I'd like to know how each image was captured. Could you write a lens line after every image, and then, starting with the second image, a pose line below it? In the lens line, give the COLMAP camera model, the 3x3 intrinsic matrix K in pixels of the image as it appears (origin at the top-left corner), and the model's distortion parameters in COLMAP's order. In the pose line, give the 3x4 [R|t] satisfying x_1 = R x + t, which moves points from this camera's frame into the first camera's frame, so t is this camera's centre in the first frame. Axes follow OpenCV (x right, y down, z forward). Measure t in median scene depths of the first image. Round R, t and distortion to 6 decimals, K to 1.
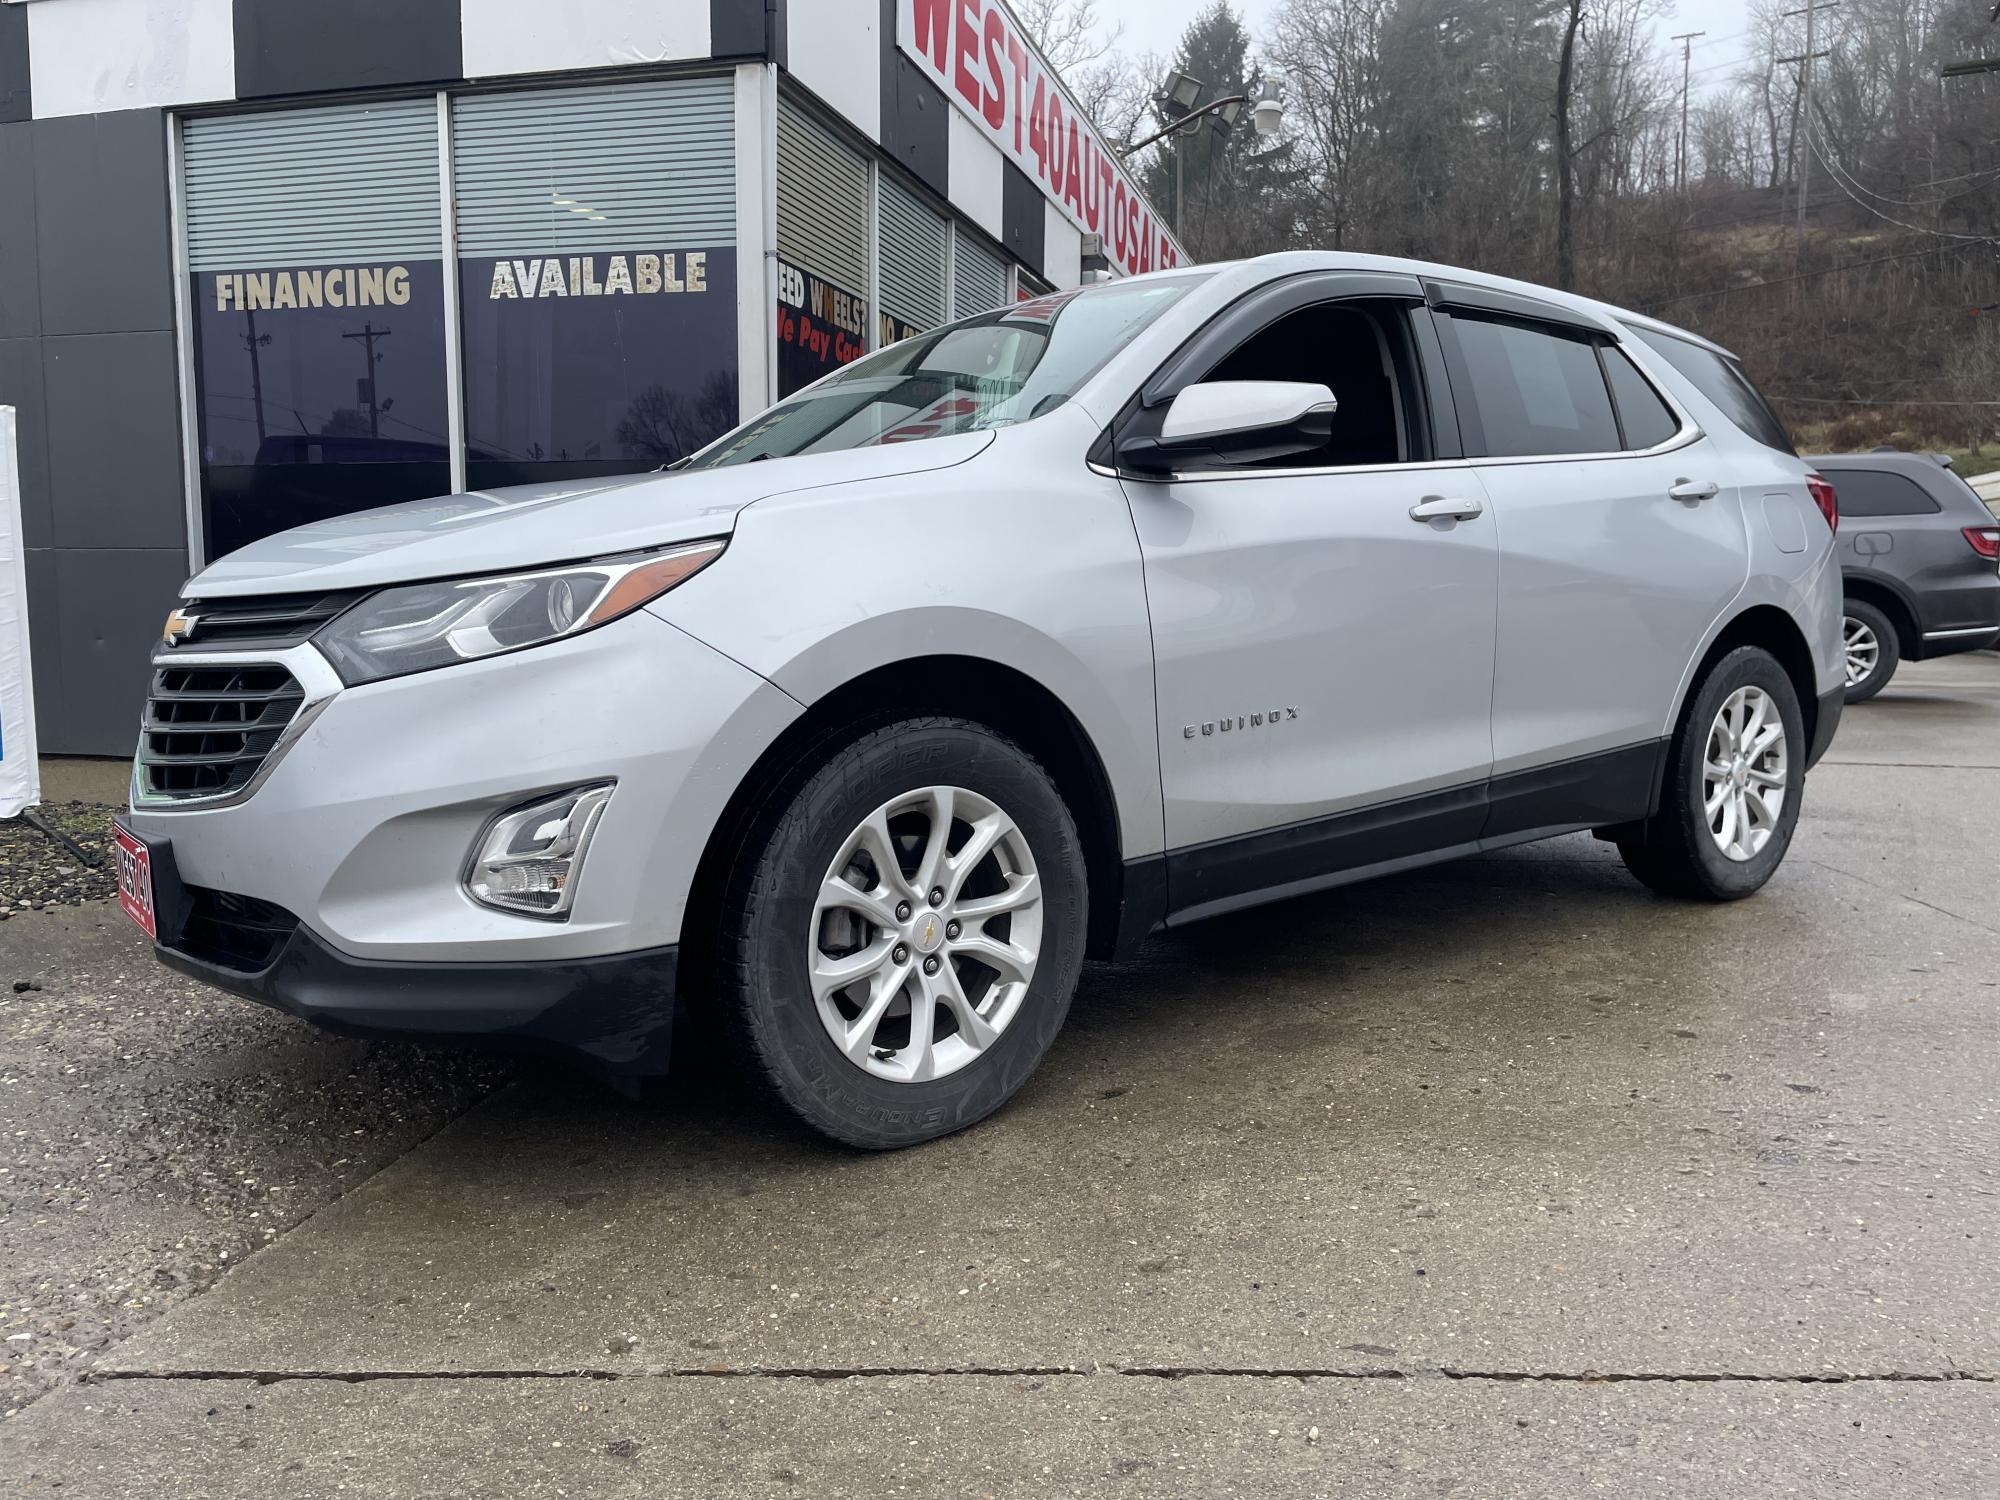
lens RADIAL K [[1492.4, 0, 994.4], [0, 1492.4, 729.4], [0, 0, 1]] dist [0.086098, -0.106984]
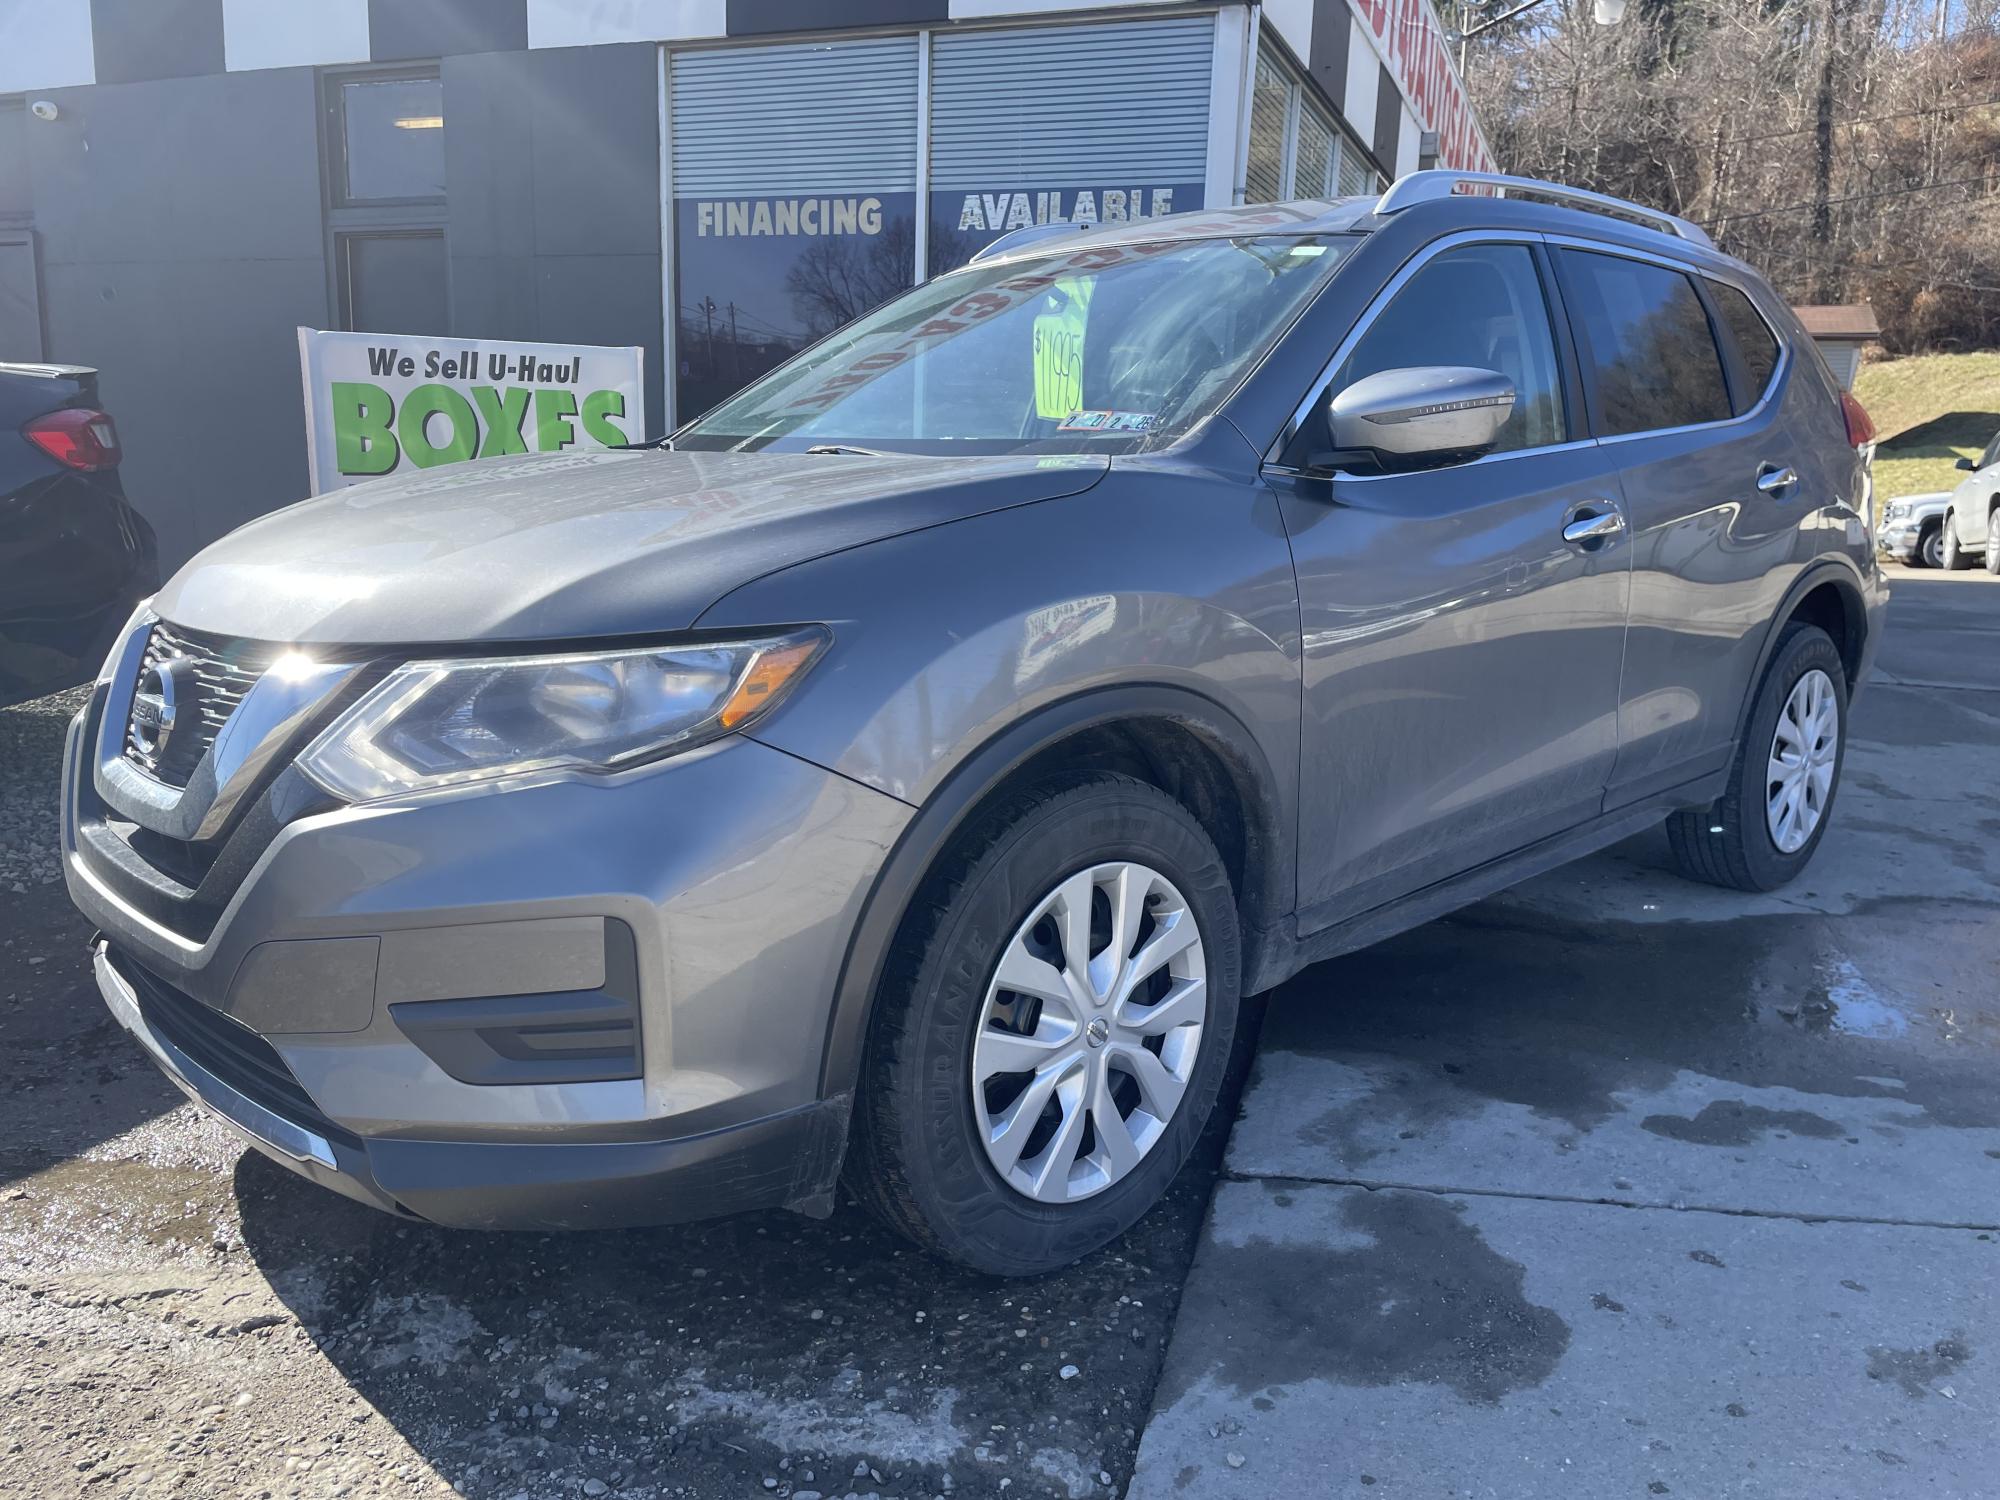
lens RADIAL K [[1492.4, 0, 986.9], [0, 1492.4, 744.0], [0, 0, 1]] dist [0.086098, -0.106984]
pose [[0.993804, 0.045617, -0.101351, -0.180506], [-0.035997, 0.994845, 0.094802, -0.021910], [0.105153, -0.090566, 0.990324, -0.091274]]
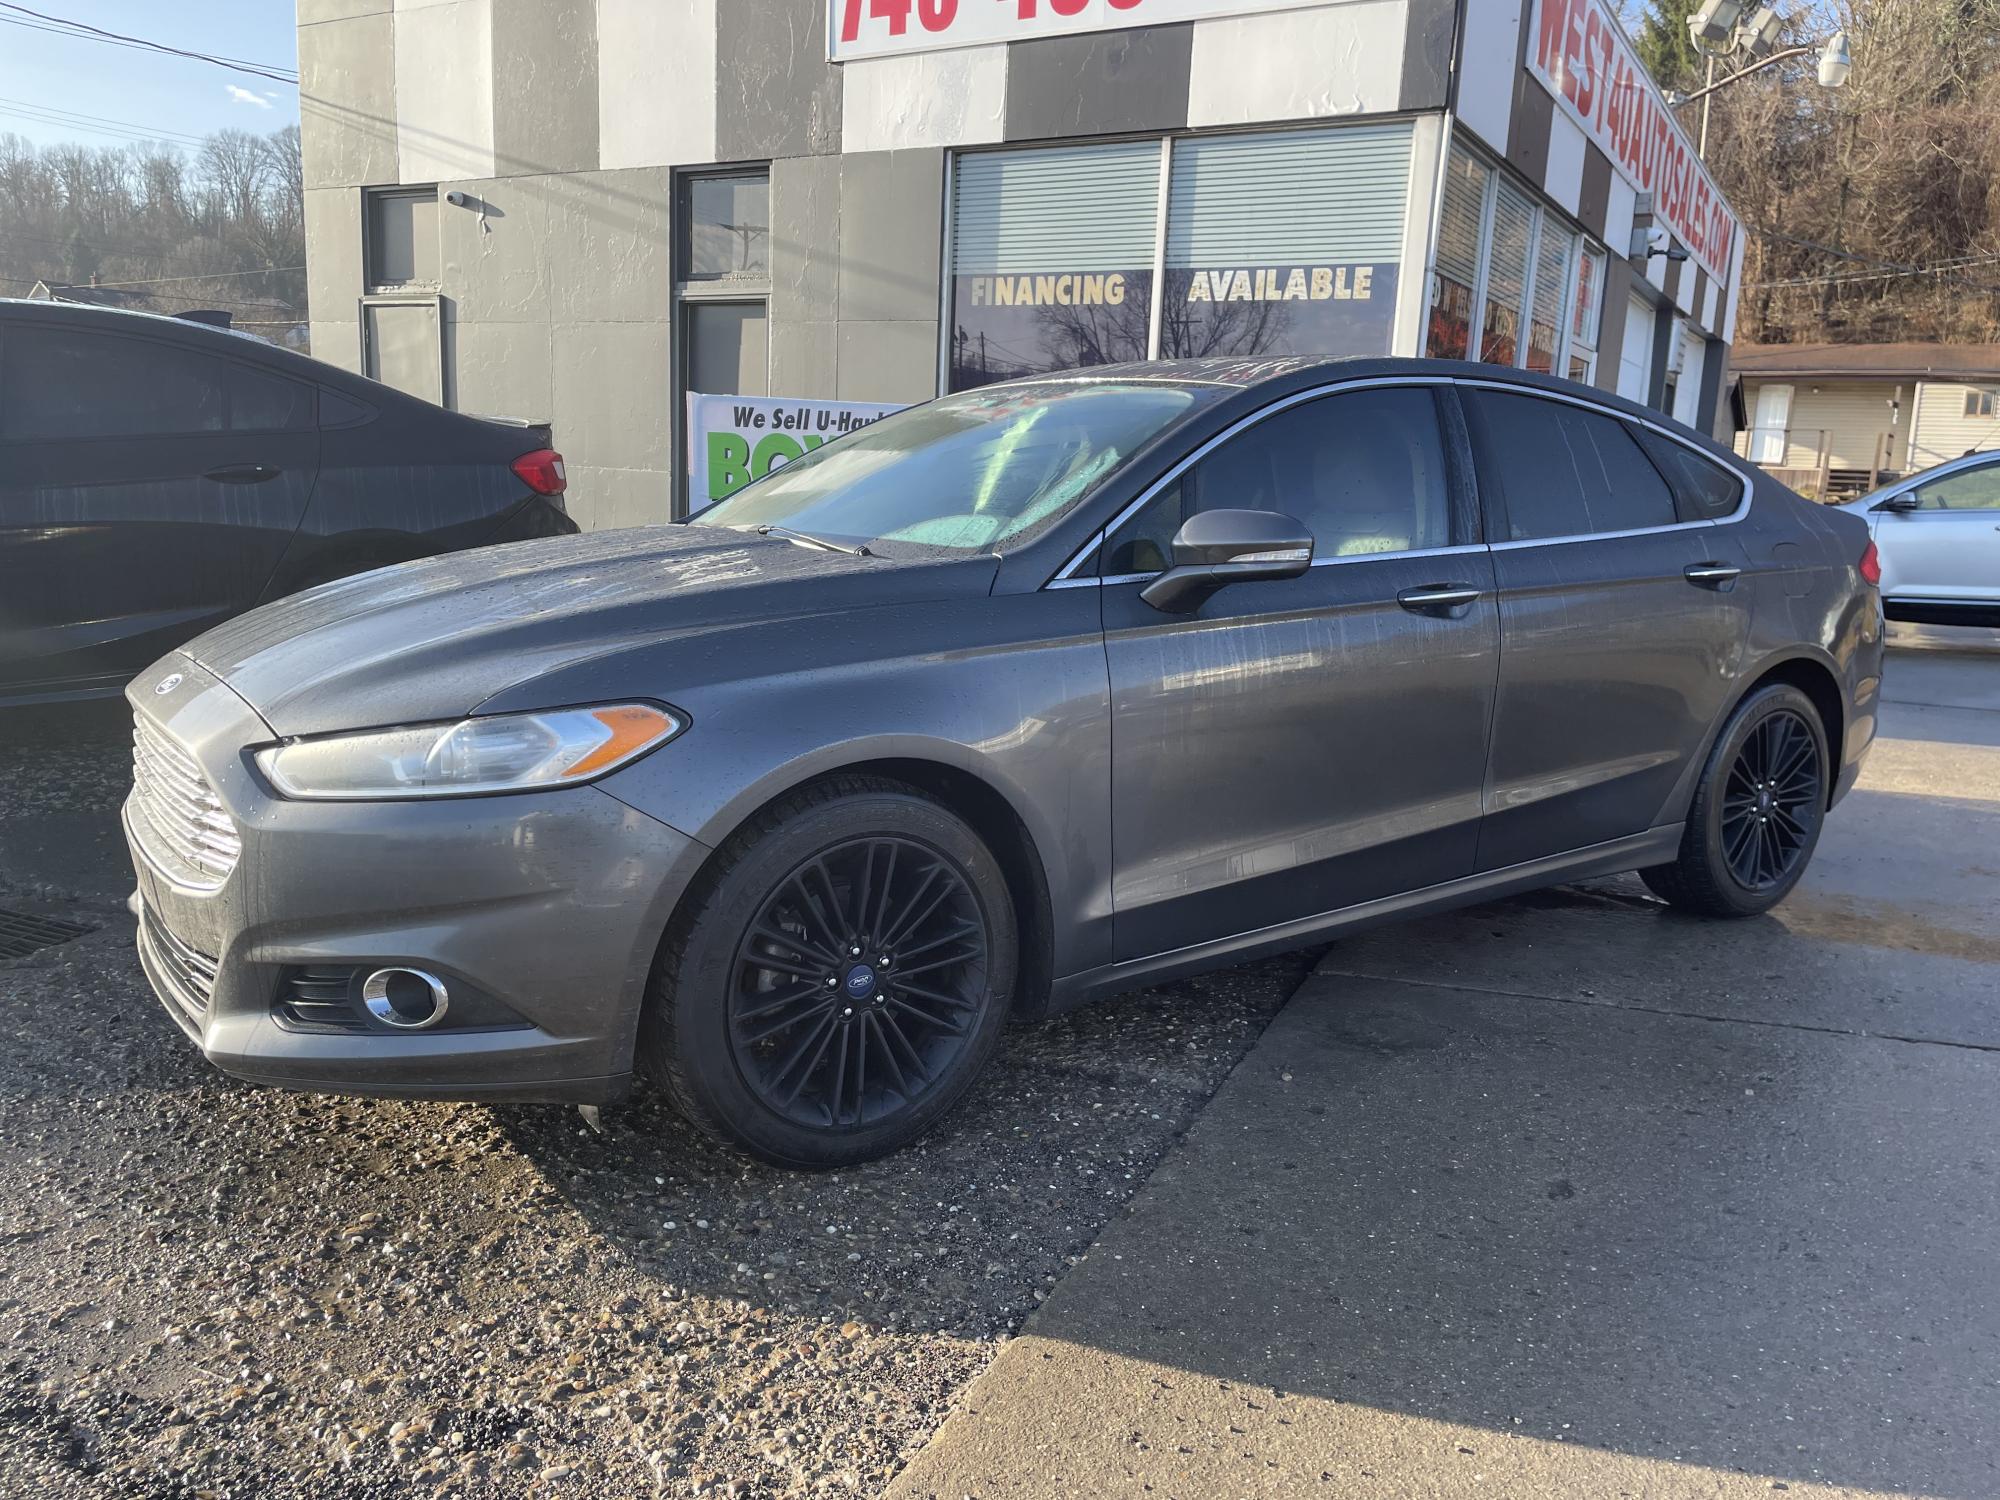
lens RADIAL K [[1492.4, 0, 996.0], [0, 1492.4, 736.1], [0, 0, 1]] dist [0.086098, -0.106984]
pose [[0.965972, 0.082985, -0.244972, -0.142255], [-0.064999, 0.994623, 0.080627, -0.009795], [0.250345, -0.061961, 0.966172, -0.284763]]
